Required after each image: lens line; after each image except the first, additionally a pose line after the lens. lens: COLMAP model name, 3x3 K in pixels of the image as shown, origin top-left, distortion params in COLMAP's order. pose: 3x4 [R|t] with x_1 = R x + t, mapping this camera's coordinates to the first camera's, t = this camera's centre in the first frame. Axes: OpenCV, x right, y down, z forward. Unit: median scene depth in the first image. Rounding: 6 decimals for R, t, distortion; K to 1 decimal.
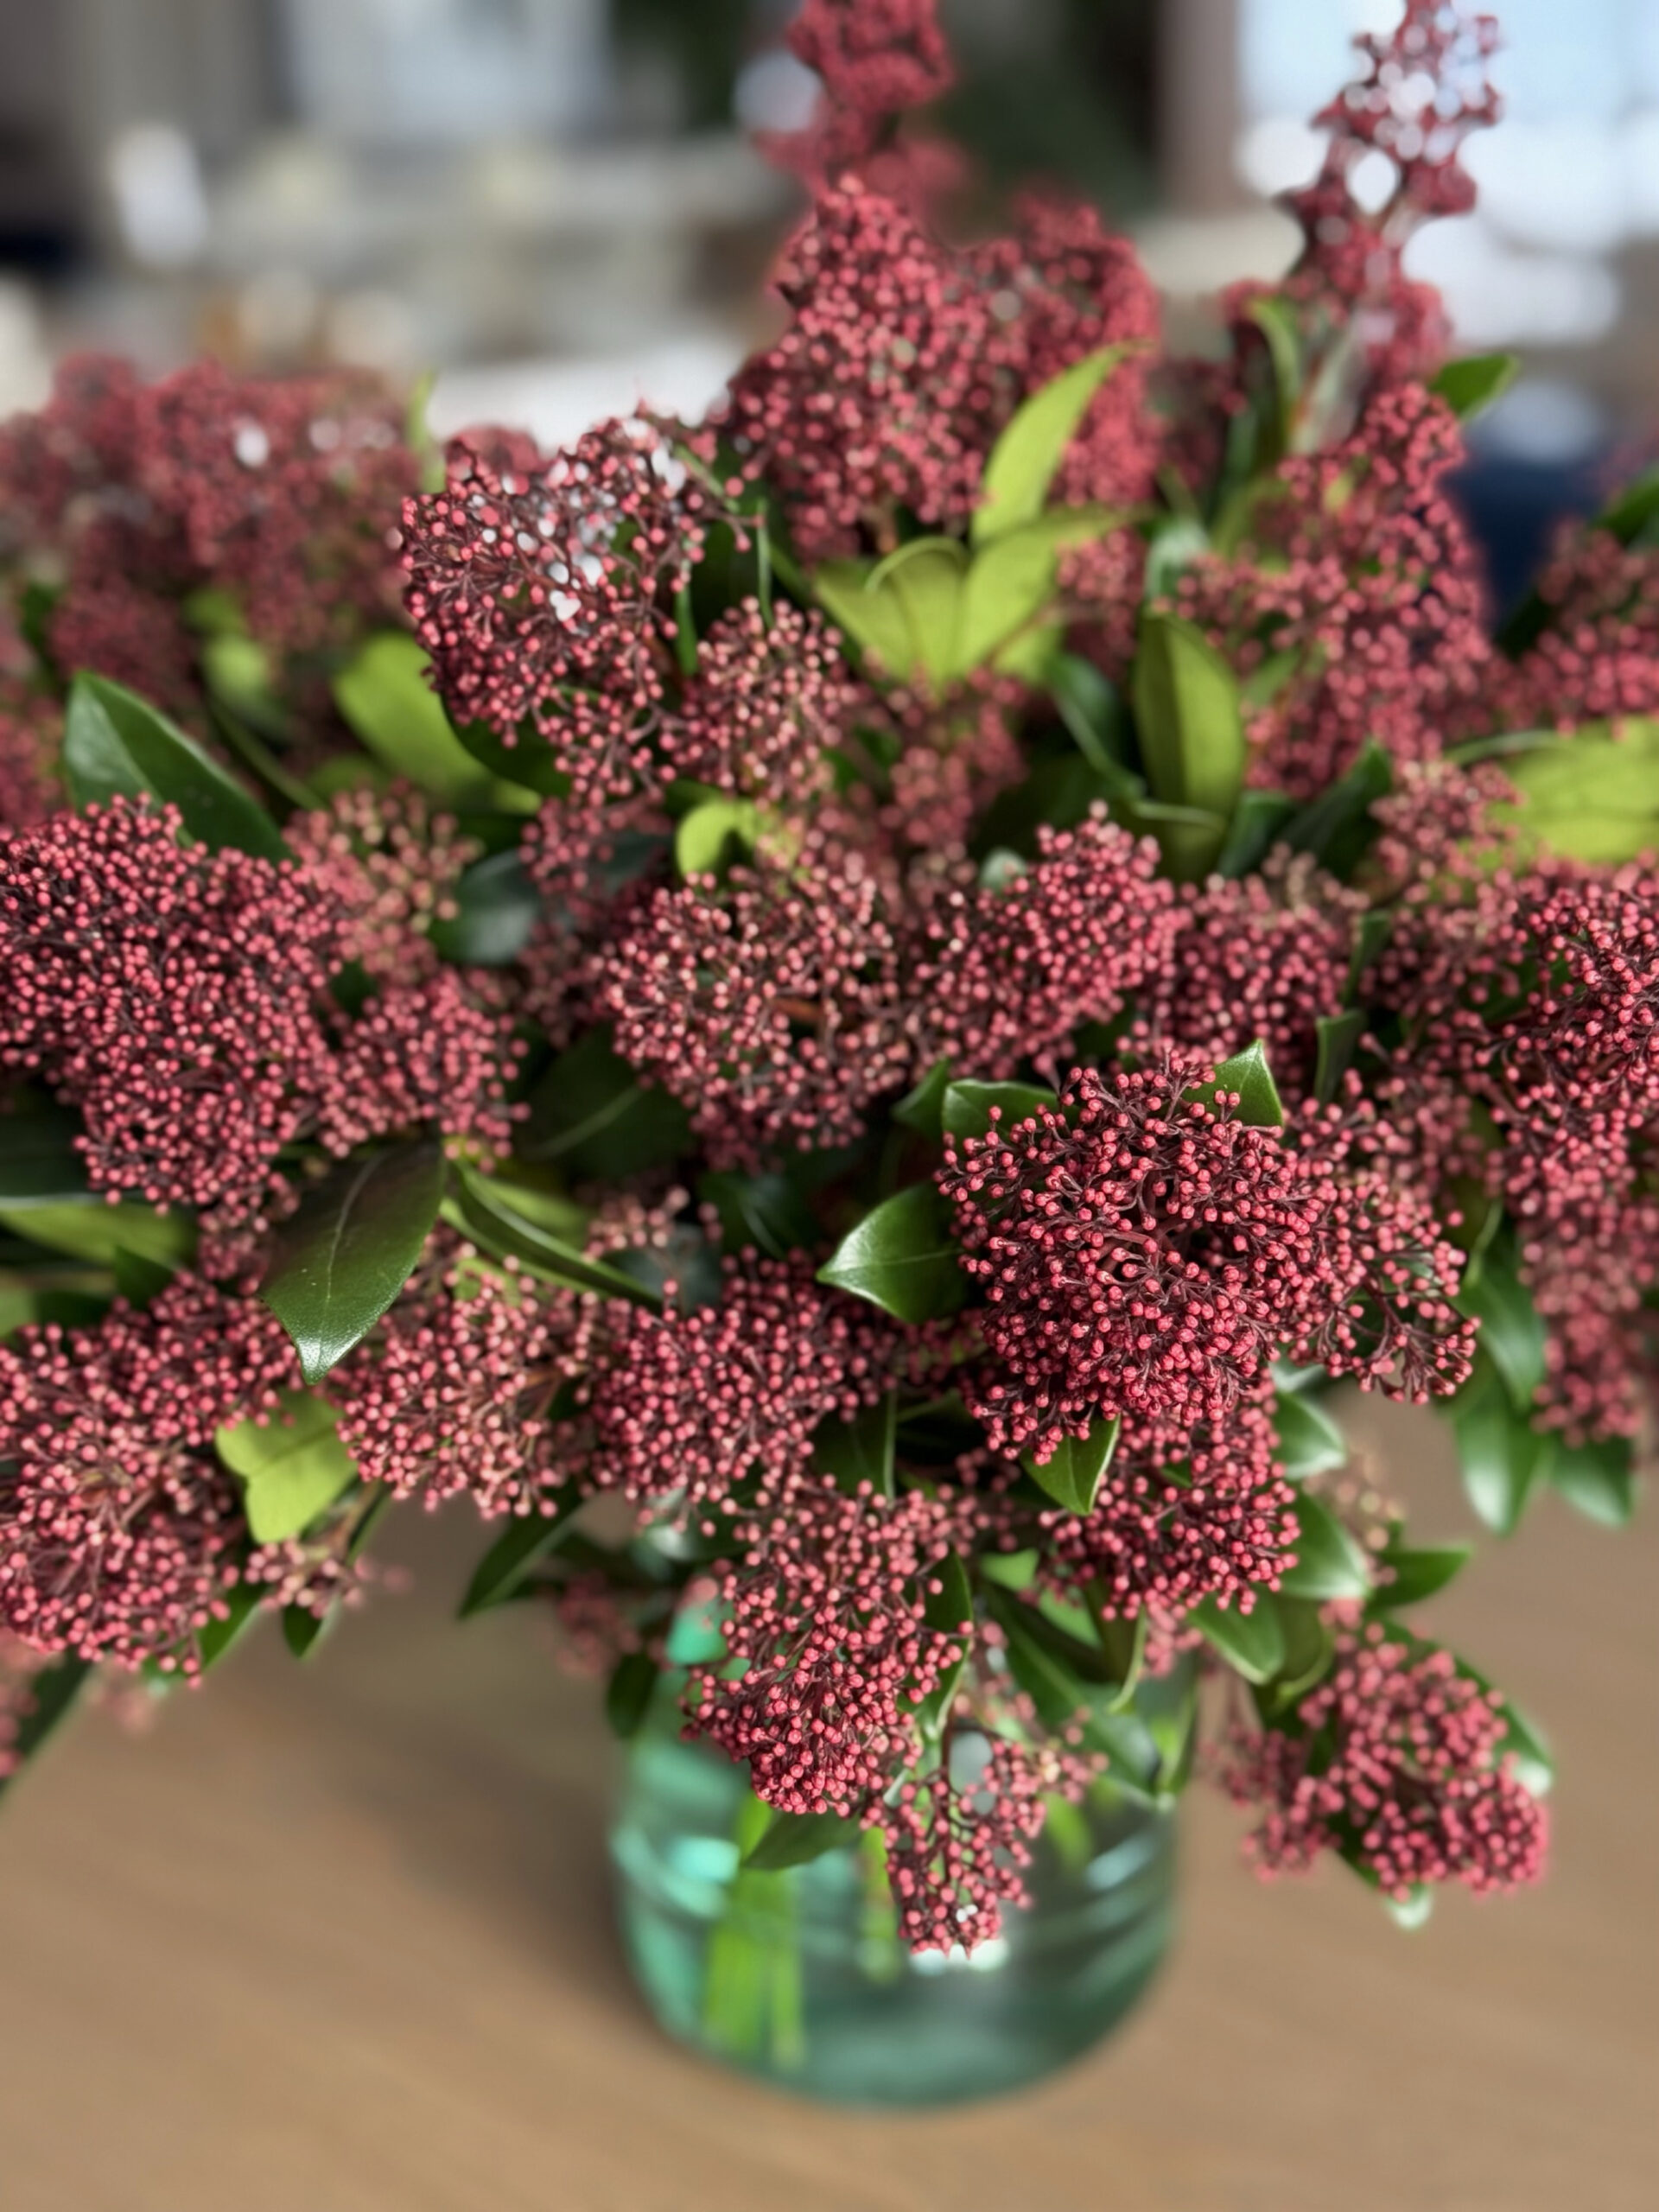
lens RADIAL K [[3112.5, 0, 829.5], [0, 3112.5, 1106.0], [0, 0, 1]] dist [0.161277, -0.437871]
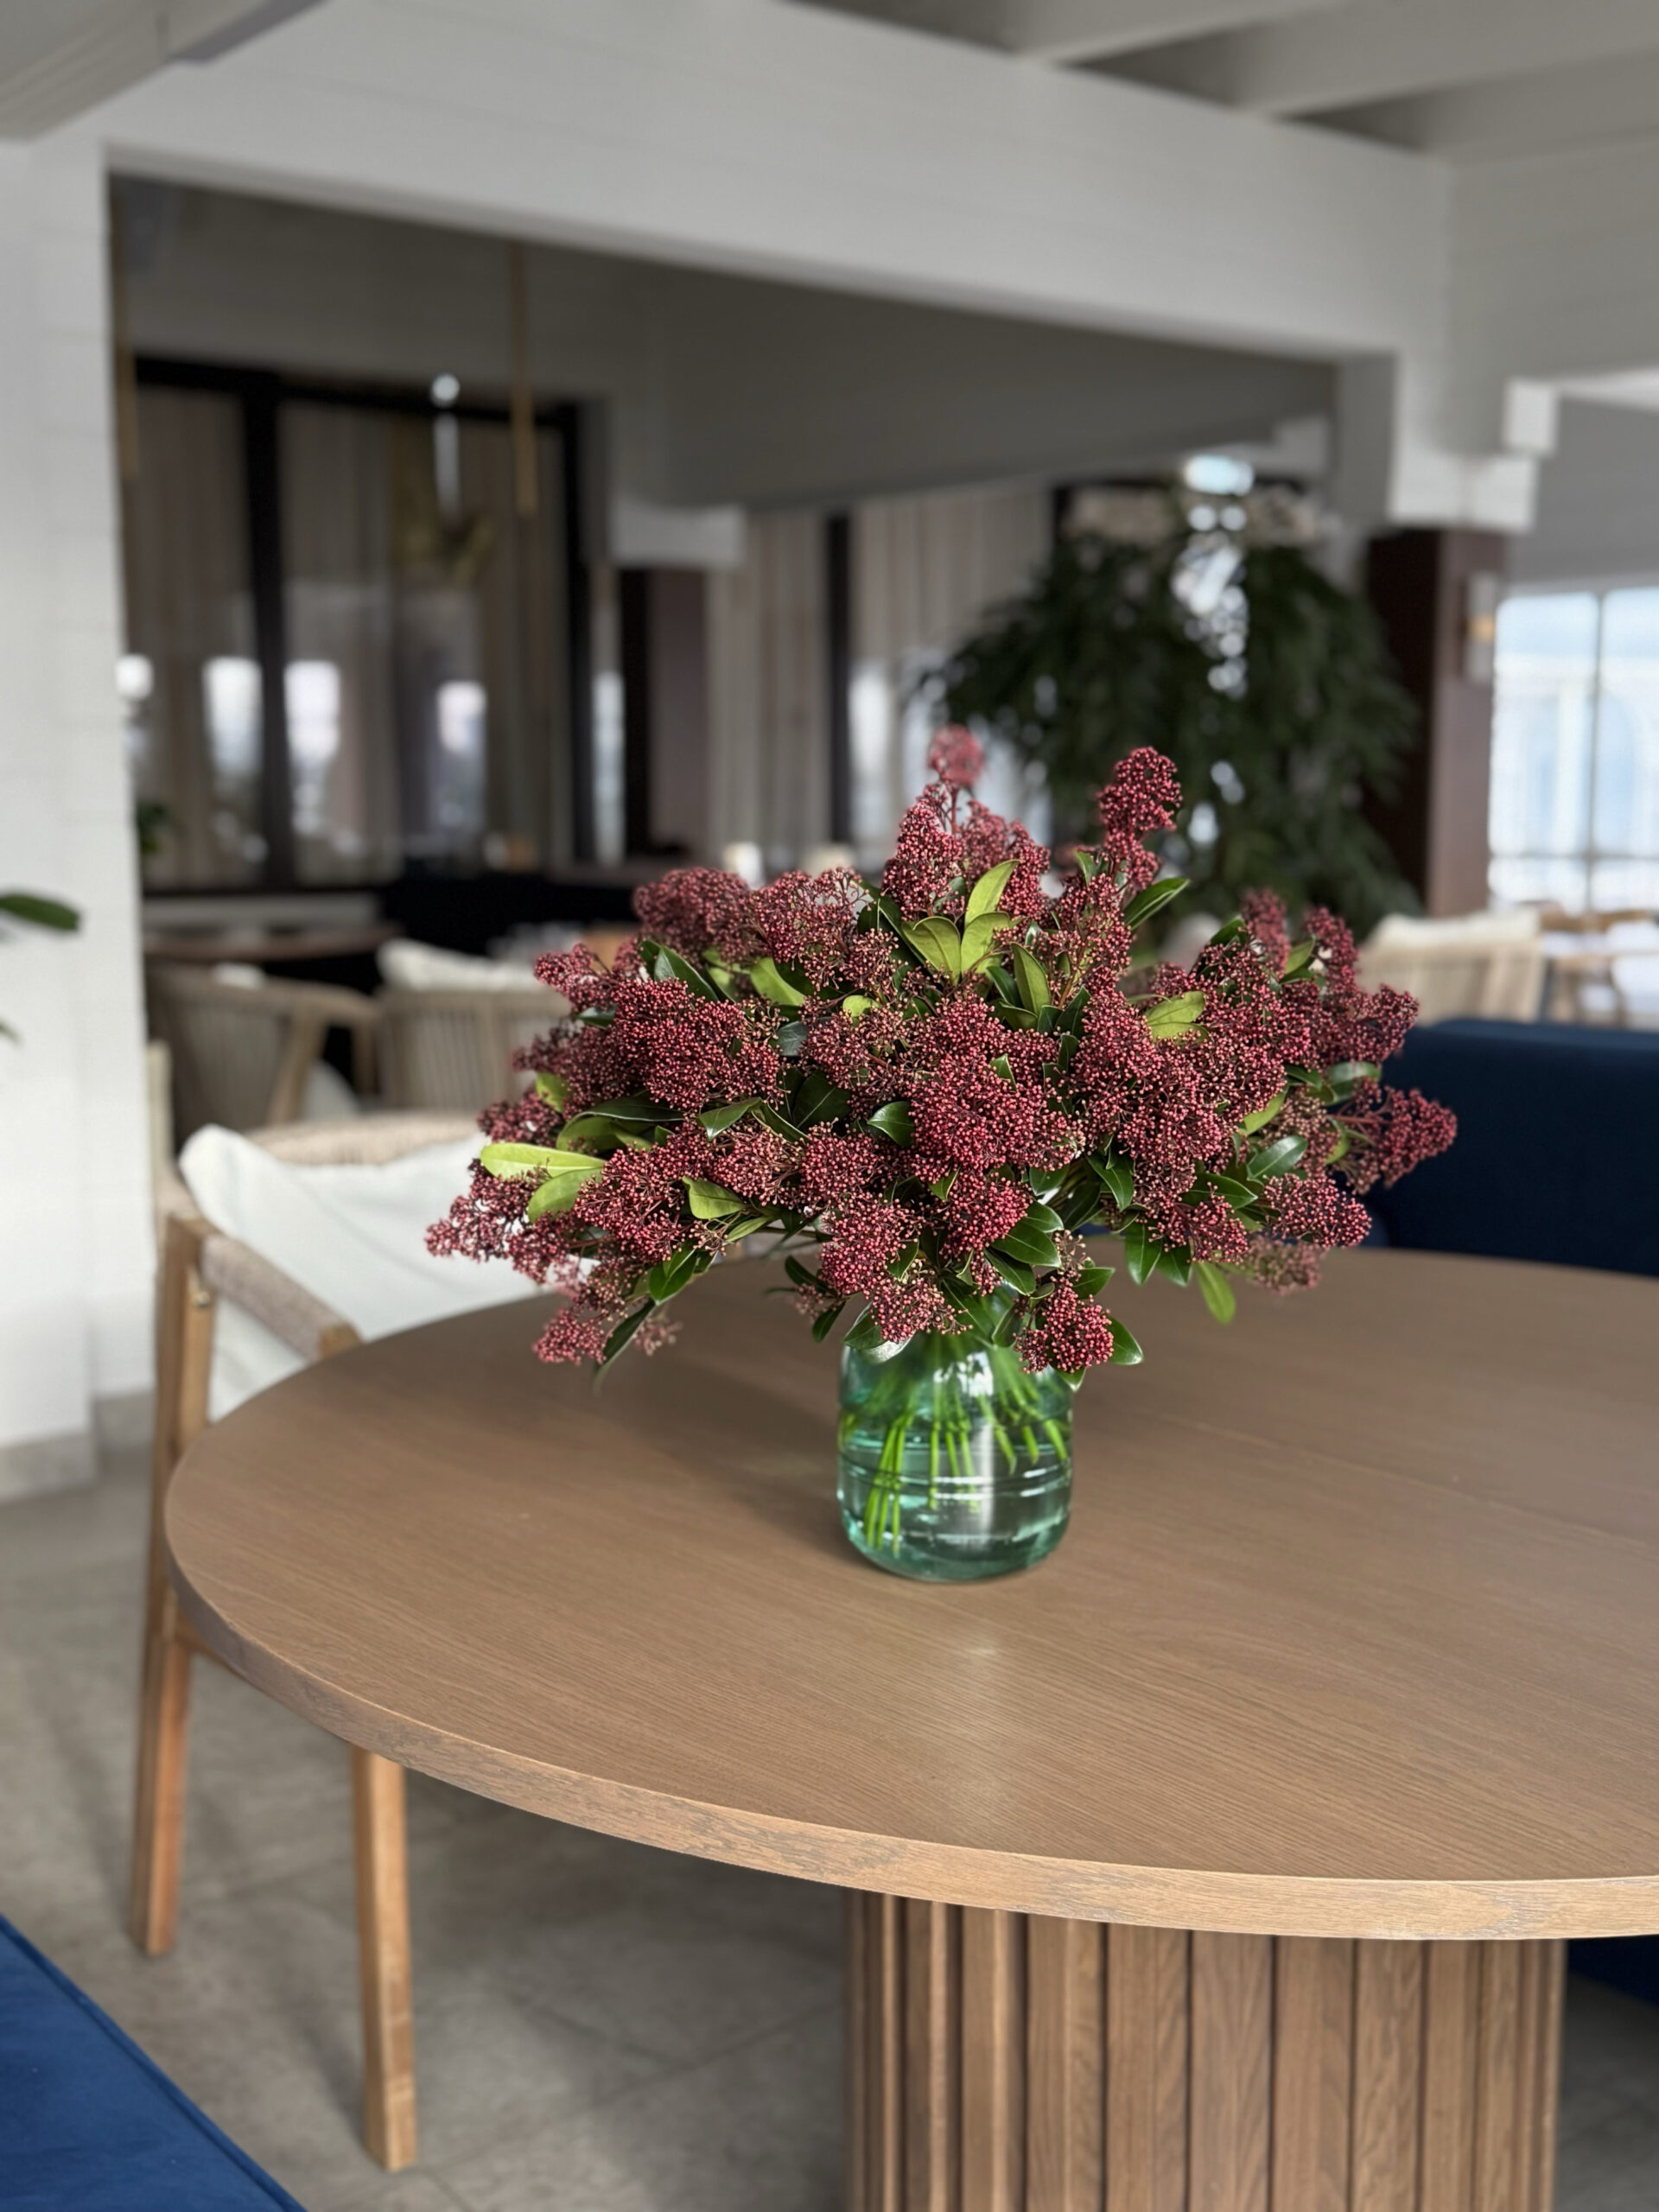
lens RADIAL K [[2414.7, 0, 829.5], [0, 2414.7, 1106.0], [0, 0, 1]] dist [0.144380, -0.334682]
pose [[0.984096, 0.044630, -0.171940, 0.350203], [-0.078080, 0.978084, -0.193016, 0.473855], [0.159557, 0.203372, 0.966013, -1.282724]]
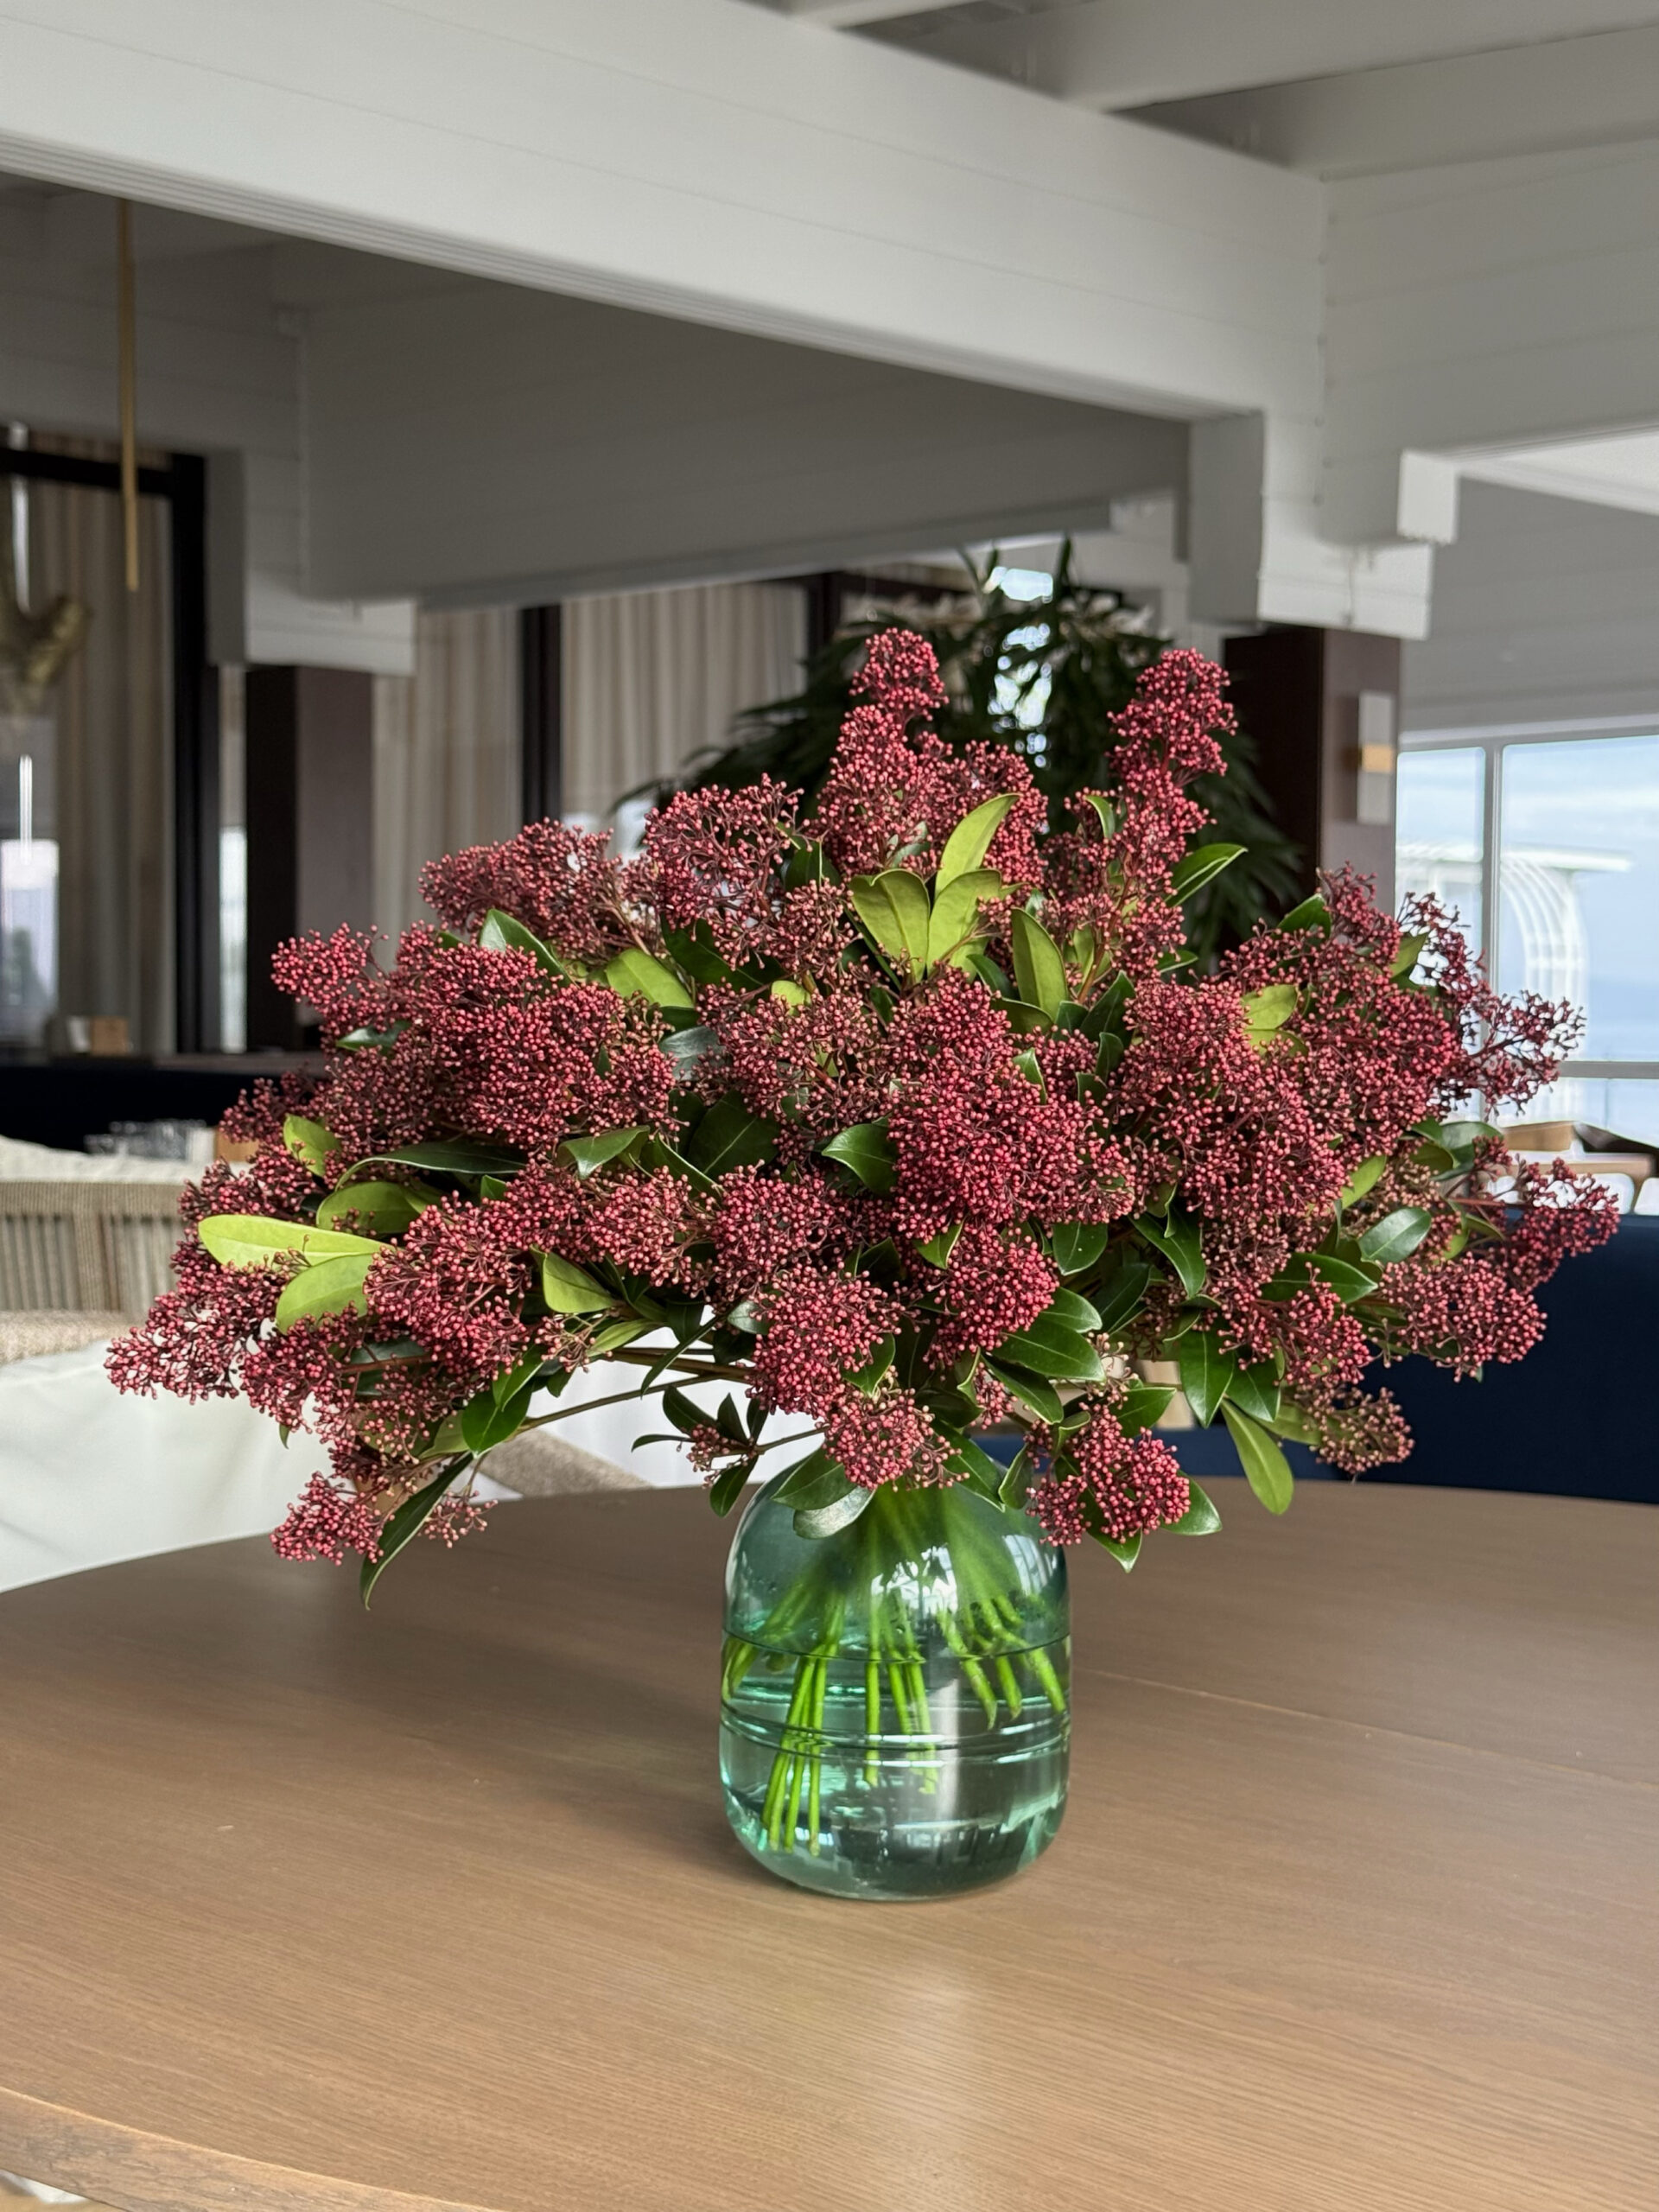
lens RADIAL K [[3112.5, 0, 829.5], [0, 3112.5, 1106.0], [0, 0, 1]] dist [0.161277, -0.437871]
pose [[0.997025, 0.034348, -0.069005, 0.132675], [-0.053348, 0.953664, -0.296108, 0.589827], [0.055637, 0.298908, 0.952659, -0.924314]]
